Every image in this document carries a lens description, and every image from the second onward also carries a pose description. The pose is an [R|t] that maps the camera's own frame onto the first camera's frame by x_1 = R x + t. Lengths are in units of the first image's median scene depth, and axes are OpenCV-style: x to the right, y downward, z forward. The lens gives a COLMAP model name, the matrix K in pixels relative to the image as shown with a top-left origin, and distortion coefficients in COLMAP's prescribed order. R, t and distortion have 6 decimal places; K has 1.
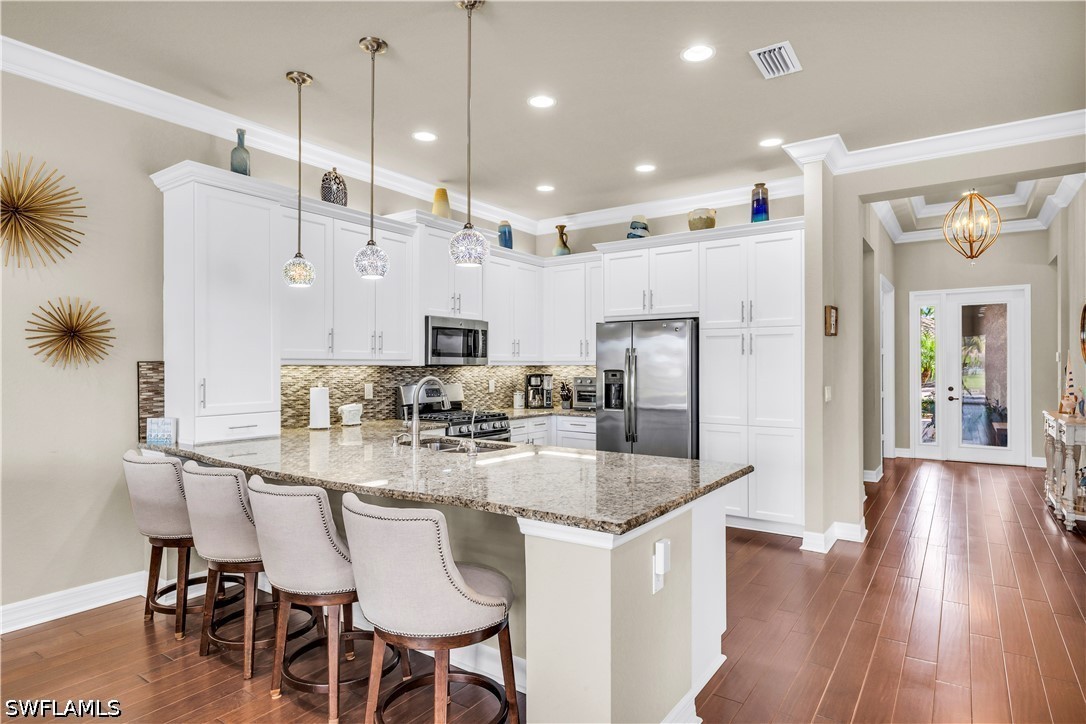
lens RADIAL K [[604.4, 0, 543.0], [0, 604.4, 362.0], [0, 0, 1]] dist [0.000098, -0.000763]
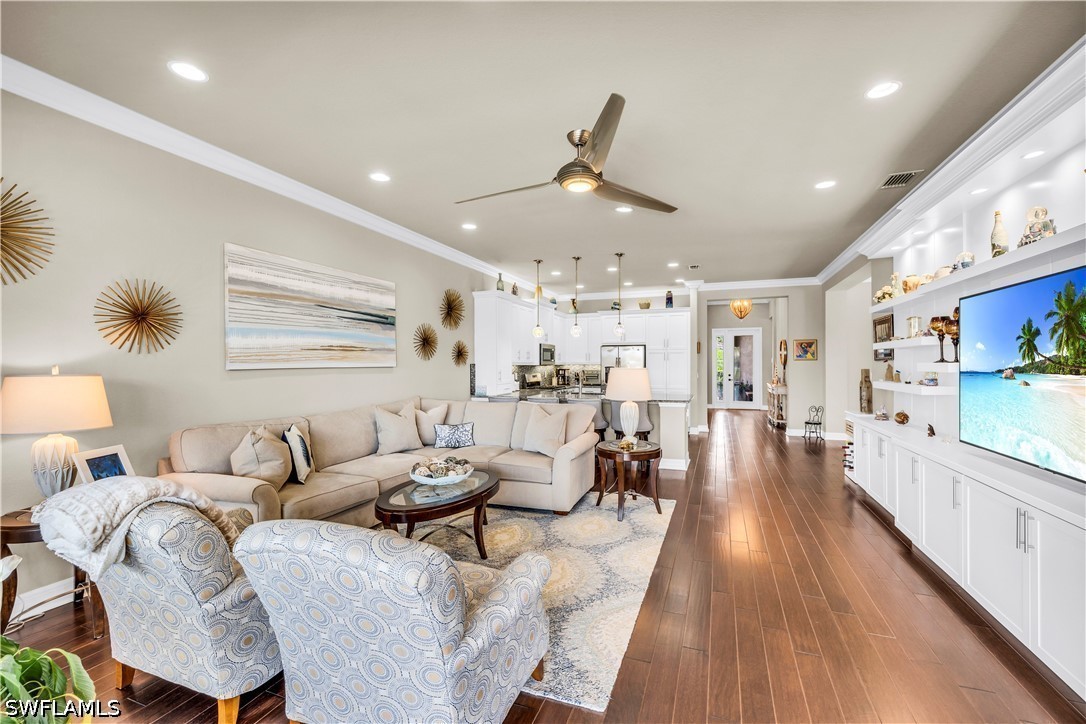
lens RADIAL K [[470.6, 0, 543.0], [0, 470.6, 362.0], [0, 0, 1]] dist [0.000823, -0.000085]
pose [[0.969033, -0.001585, 0.246924, -0.564094], [0.001089, 0.999997, 0.002144, -0.009275], [-0.246927, -0.001809, 0.969032, -0.672911]]
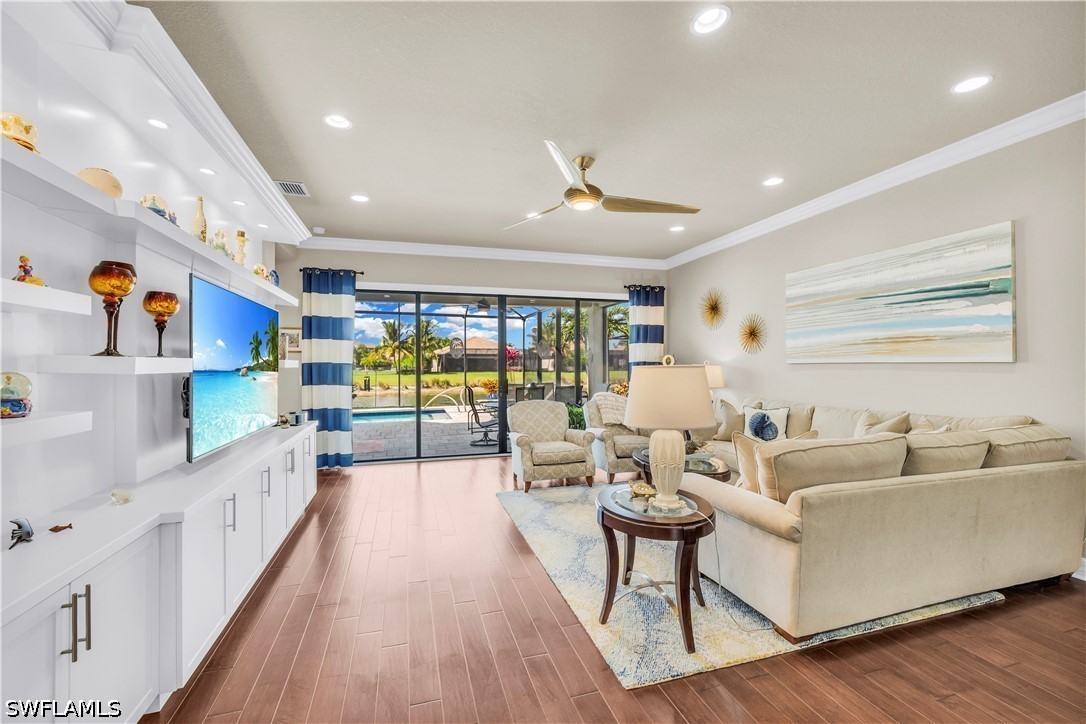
lens RADIAL K [[459.3, 0, 543.0], [0, 459.3, 362.0], [0, 0, 1]] dist [0.000780, 0.000139]
pose [[-0.621135, 0.002690, -0.783699, 0.201547], [0.011559, 0.999917, -0.005729, -0.000981], [0.783618, -0.012618, -0.621115, 0.277285]]
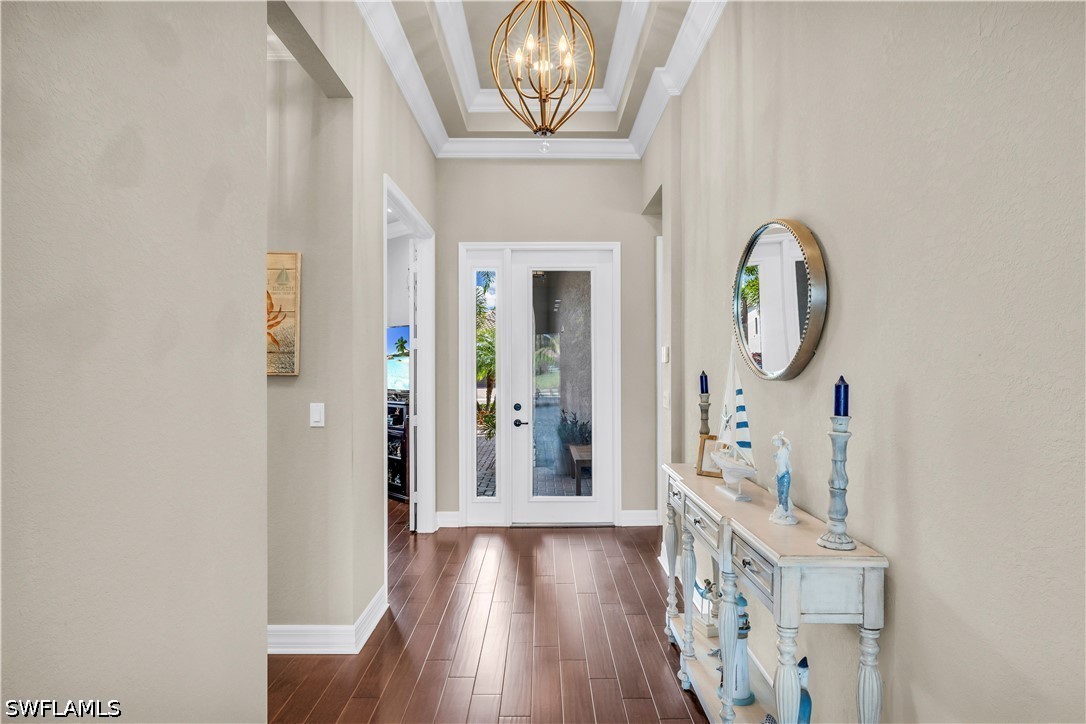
lens RADIAL K [[604.4, 0, 543.0], [0, 604.4, 362.0], [0, 0, 1]] dist [0.000098, -0.000763]
pose [[0.821606, -0.000708, 0.570055, 0.540074], [-0.000663, 0.999997, 0.002197, -0.002802], [-0.570055, -0.002182, 0.821604, 0.751826]]
